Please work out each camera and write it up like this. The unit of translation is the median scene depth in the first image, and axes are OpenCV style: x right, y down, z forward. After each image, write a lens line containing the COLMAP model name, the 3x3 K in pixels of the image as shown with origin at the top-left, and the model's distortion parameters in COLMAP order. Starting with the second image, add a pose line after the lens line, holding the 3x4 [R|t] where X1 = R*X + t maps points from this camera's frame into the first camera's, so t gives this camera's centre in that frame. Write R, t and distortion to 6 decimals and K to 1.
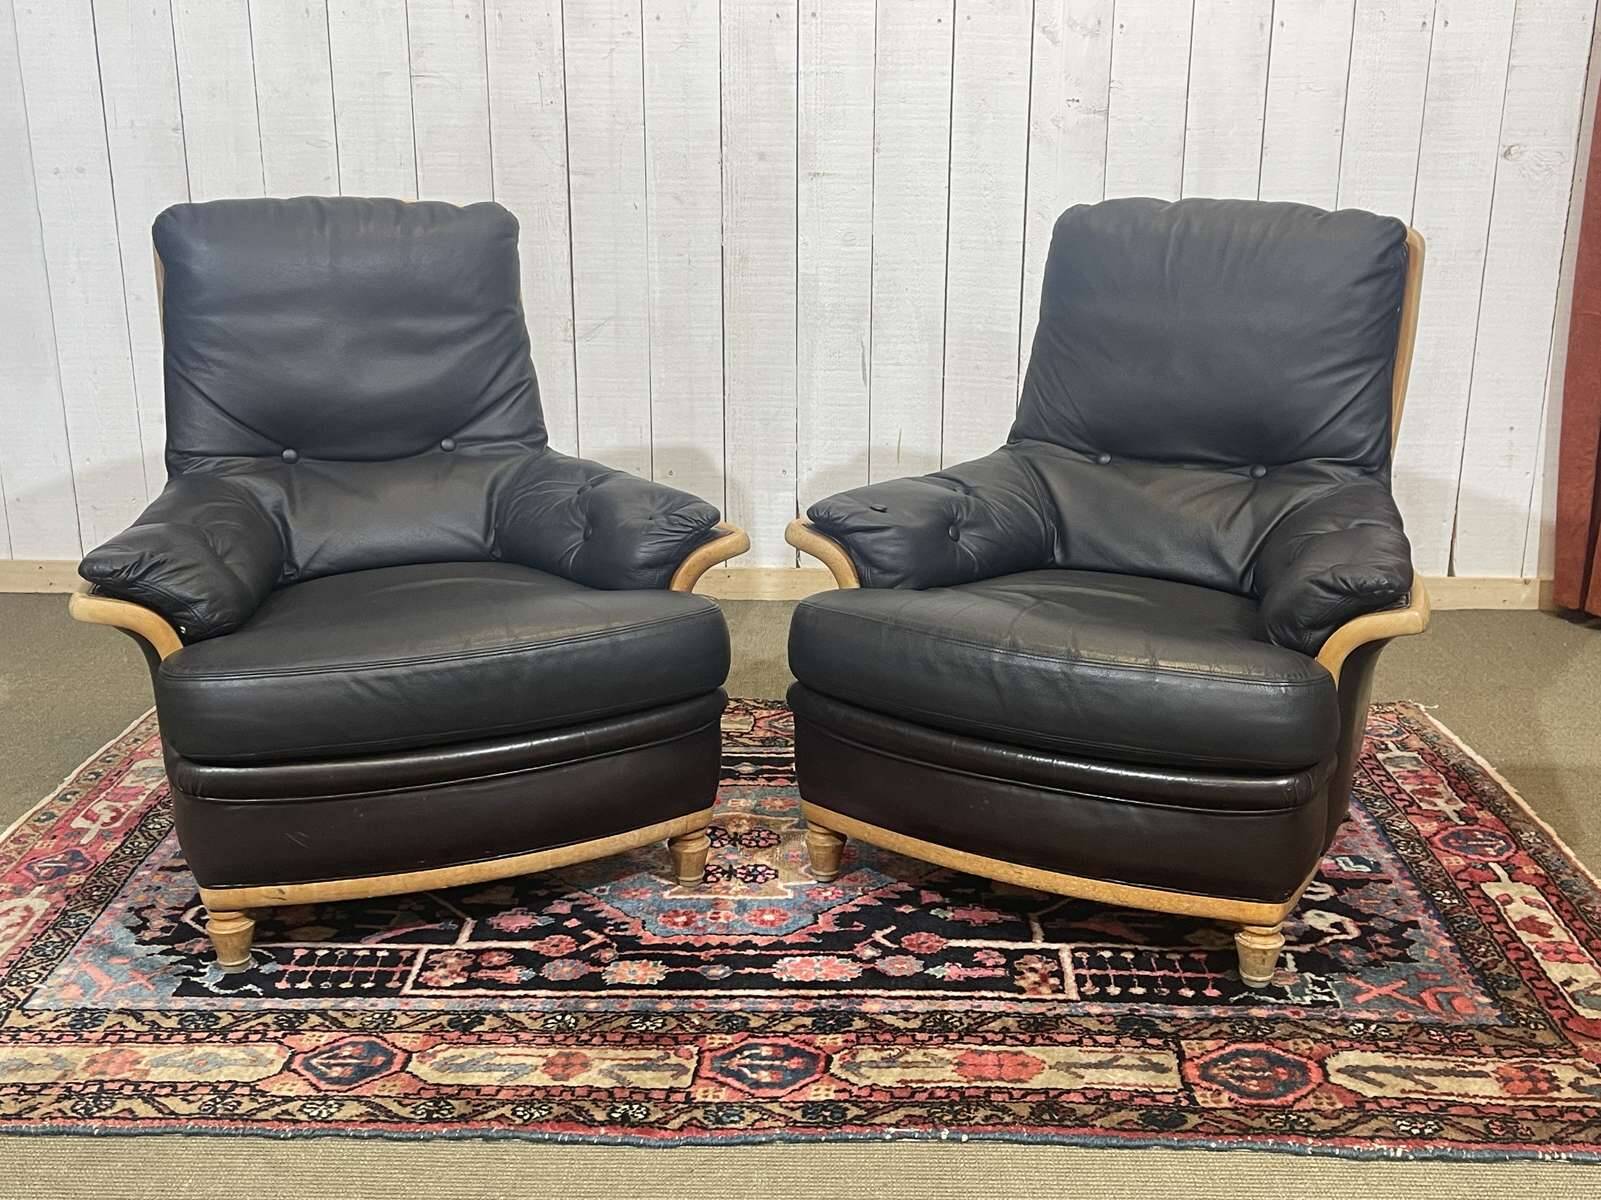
lens RADIAL K [[1739.5, 0, 805.9], [0, 1739.5, 608.3], [0, 0, 1]] dist [0.030716, 0.000000]
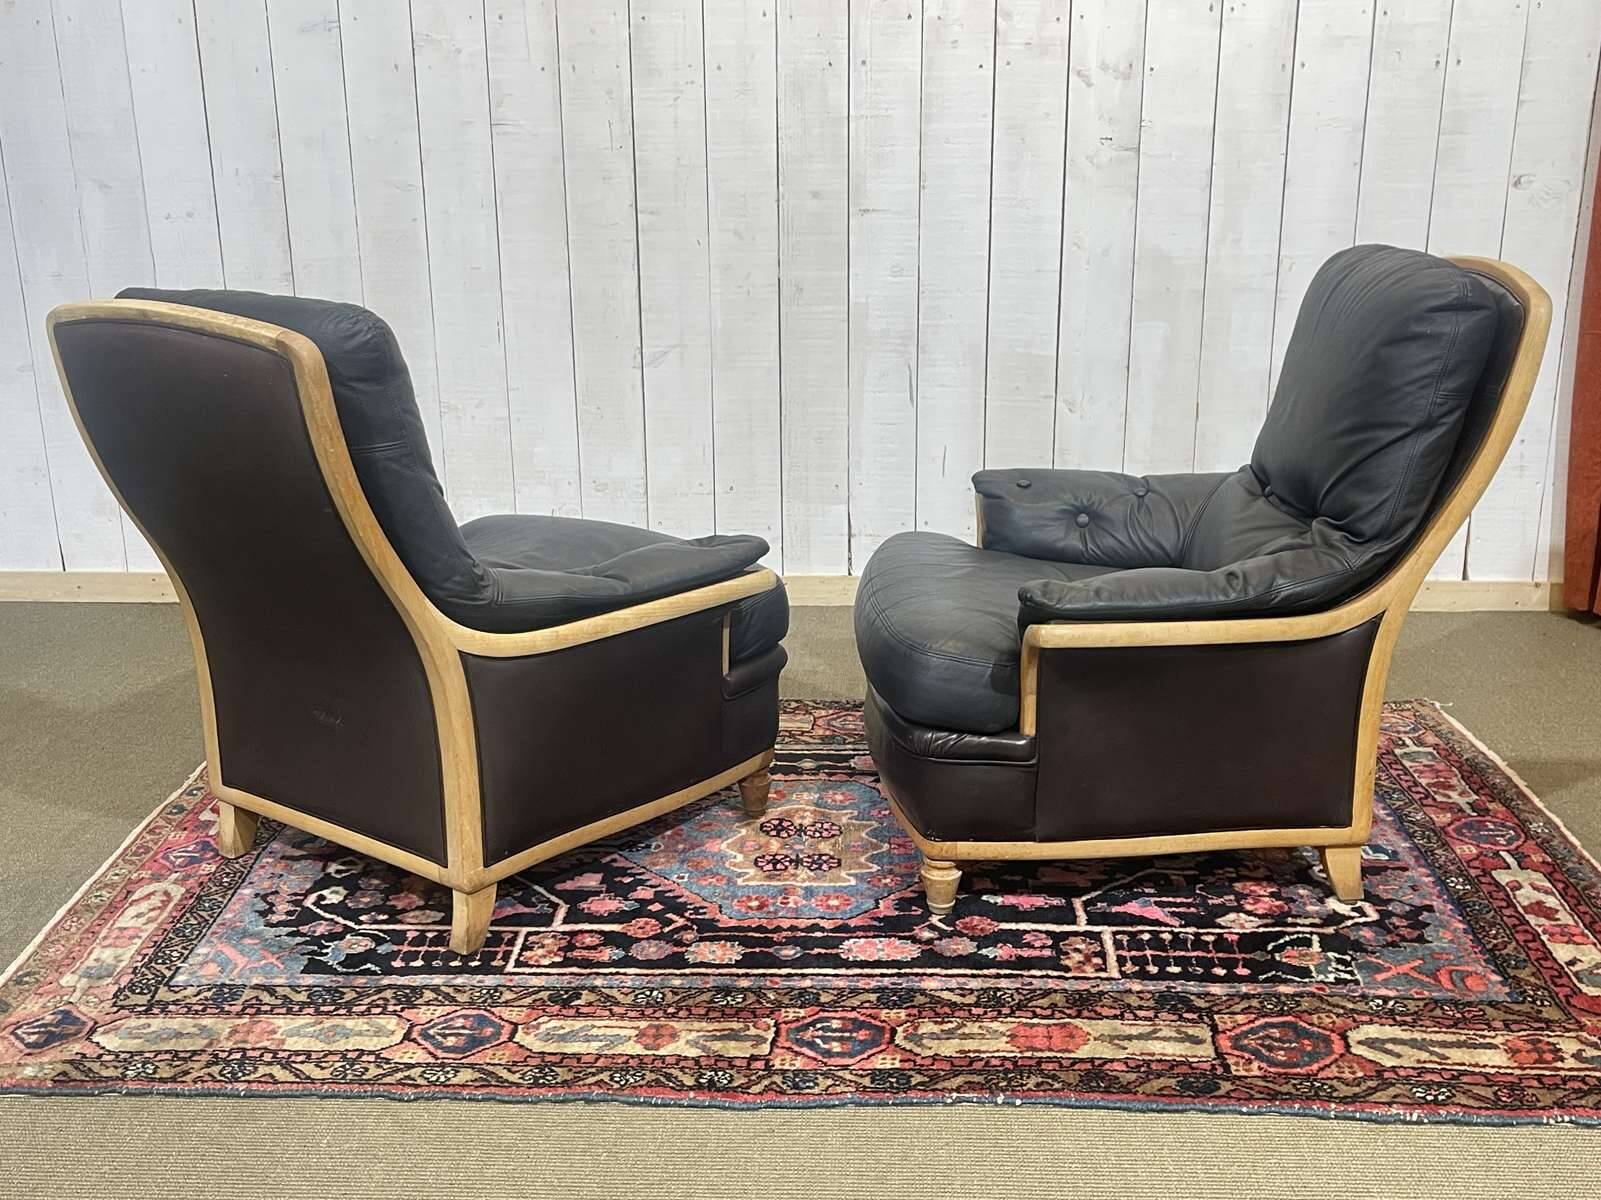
lens RADIAL K [[1668.1, 0, 797.1], [0, 1668.1, 609.8], [0, 0, 1]] dist [0.029444, 0.000000]
pose [[0.999599, -0.005350, -0.027819, -0.014994], [0.005480, 0.999974, 0.004601, -0.012030], [0.027794, -0.004752, 0.999602, -0.052436]]
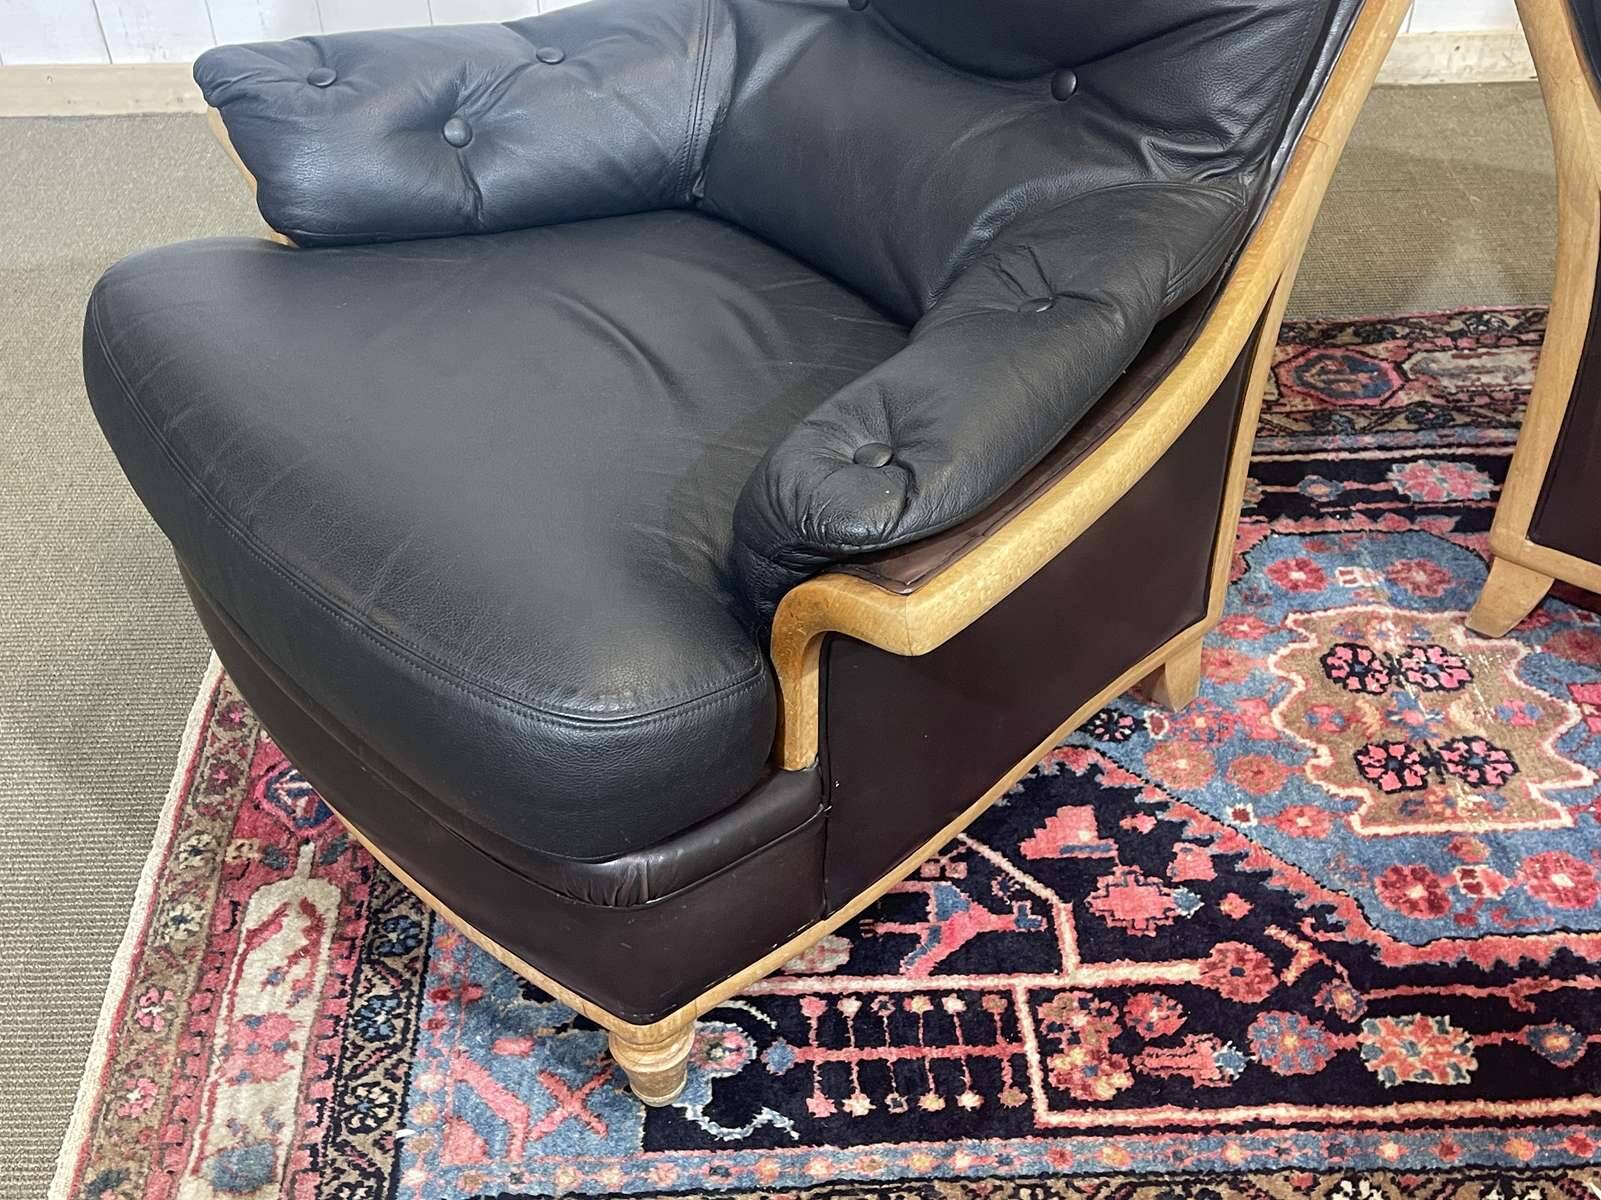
lens RADIAL K [[1739.5, 0, 797.4], [0, 1739.5, 617.6], [0, 0, 1]] dist [0.030716, 0.000000]
pose [[0.998962, -0.041826, 0.018044, -0.300884], [0.031162, 0.916409, 0.399028, -0.156640], [-0.033225, -0.398052, 0.916761, 0.519666]]
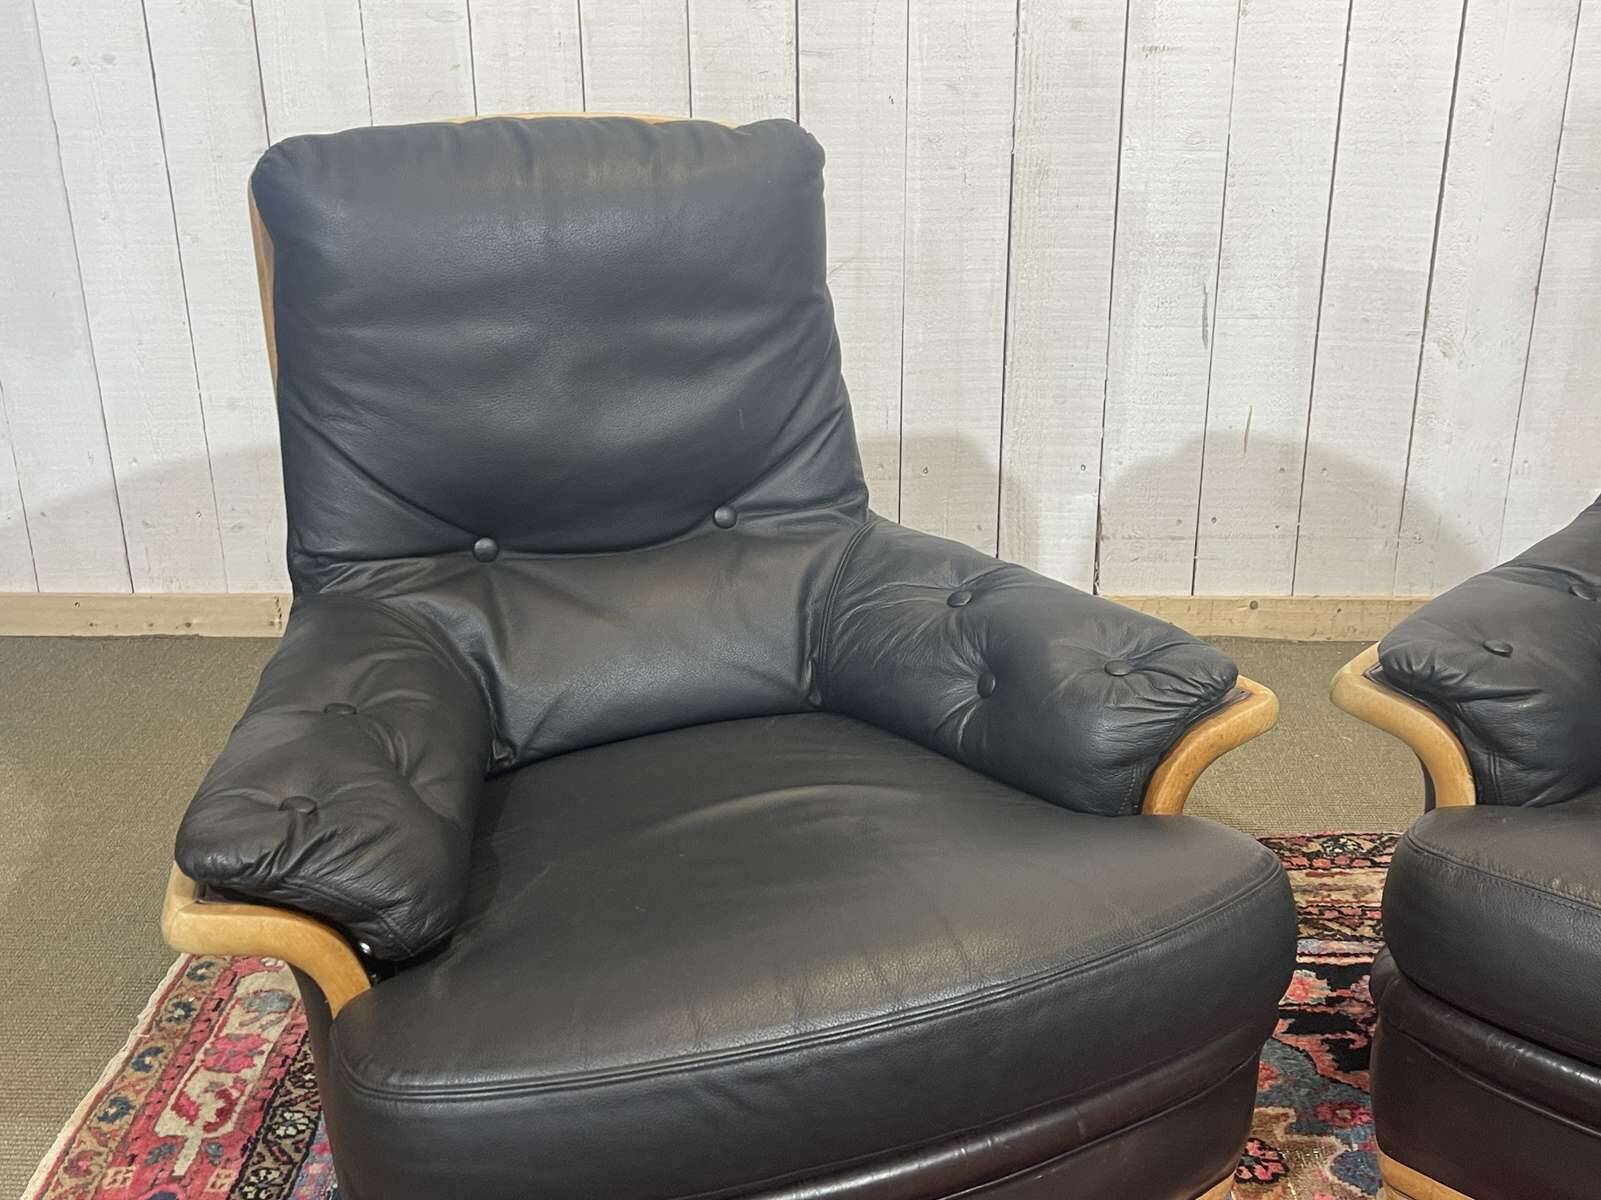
lens RADIAL K [[1739.5, 0, 790.0], [0, 1739.5, 612.5], [0, 0, 1]] dist [0.030716, 0.000000]
pose [[0.999805, -0.008983, -0.017609, -0.206312], [0.010435, 0.996397, 0.084168, -0.135007], [0.016790, -0.084335, 0.996296, 0.449682]]
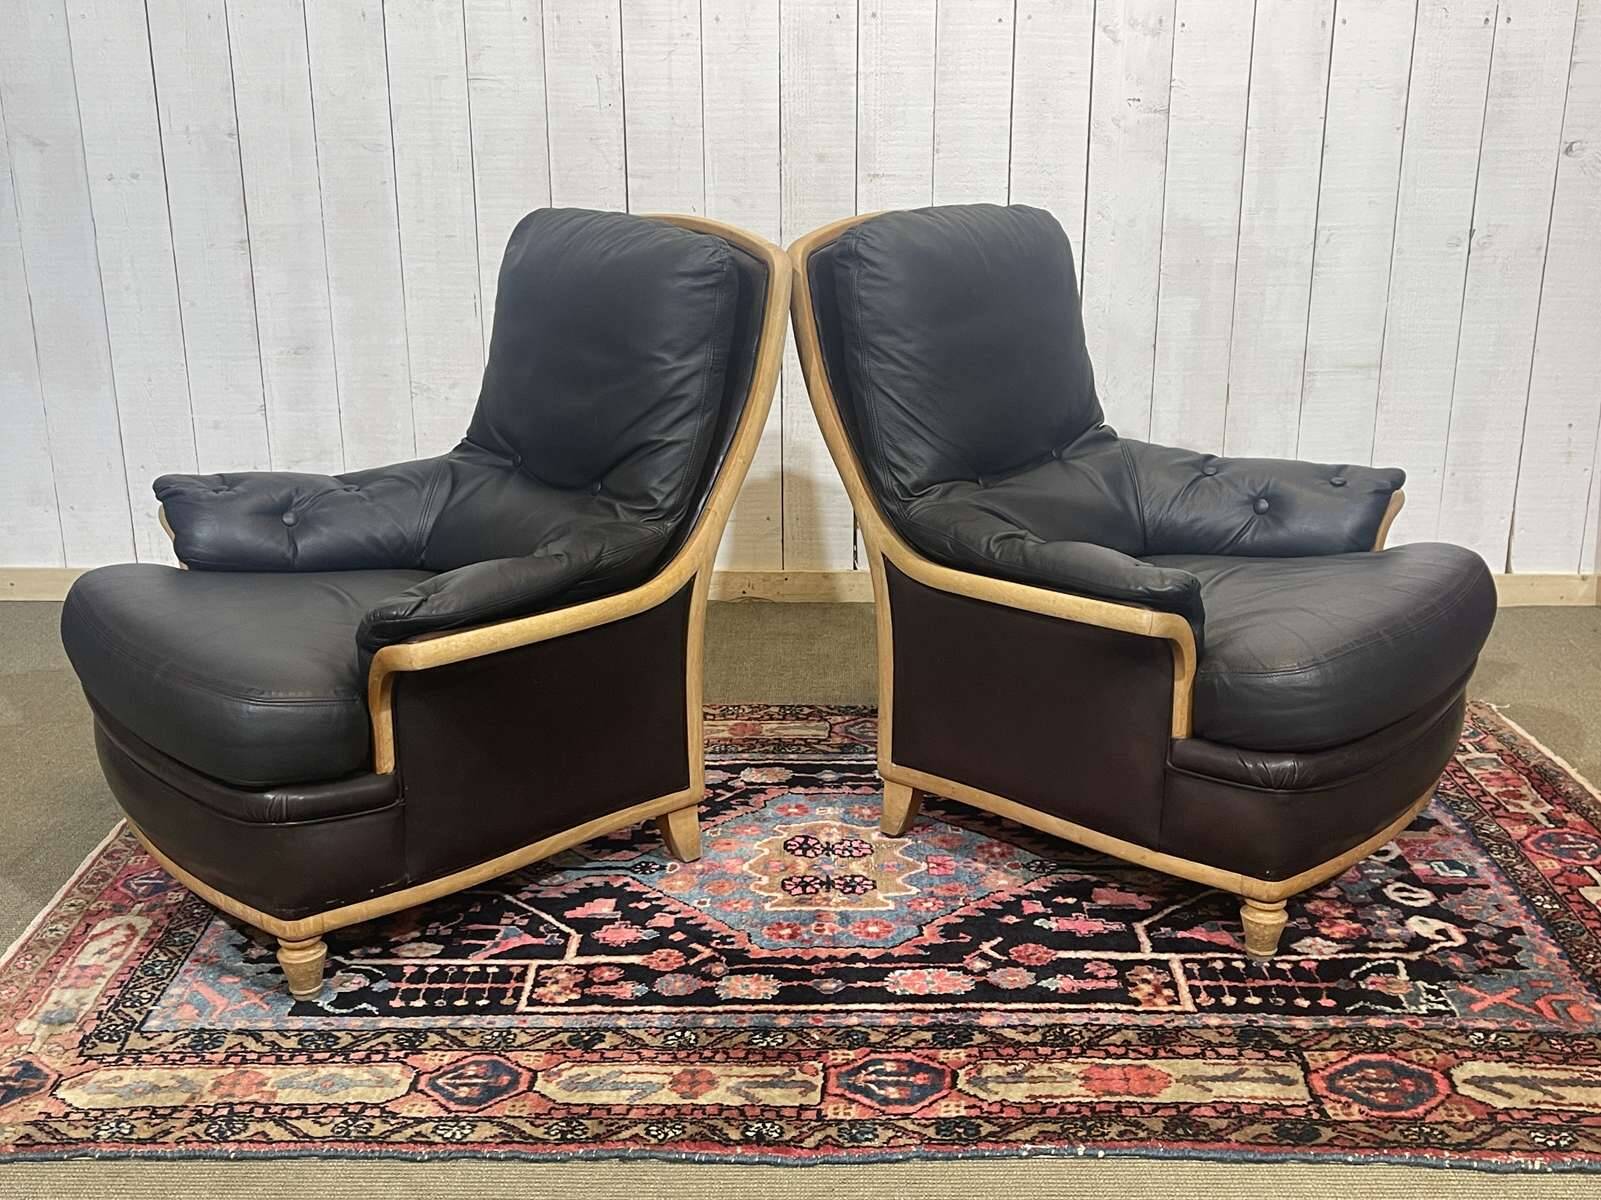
lens RADIAL K [[1739.5, 0, 807.6], [0, 1739.5, 614.0], [0, 0, 1]] dist [0.030716, 0.000000]
pose [[0.999934, -0.008211, 0.008024, -0.068557], [0.008121, 0.999904, 0.011207, -0.015690], [-0.008115, -0.011141, 0.999905, 0.002170]]
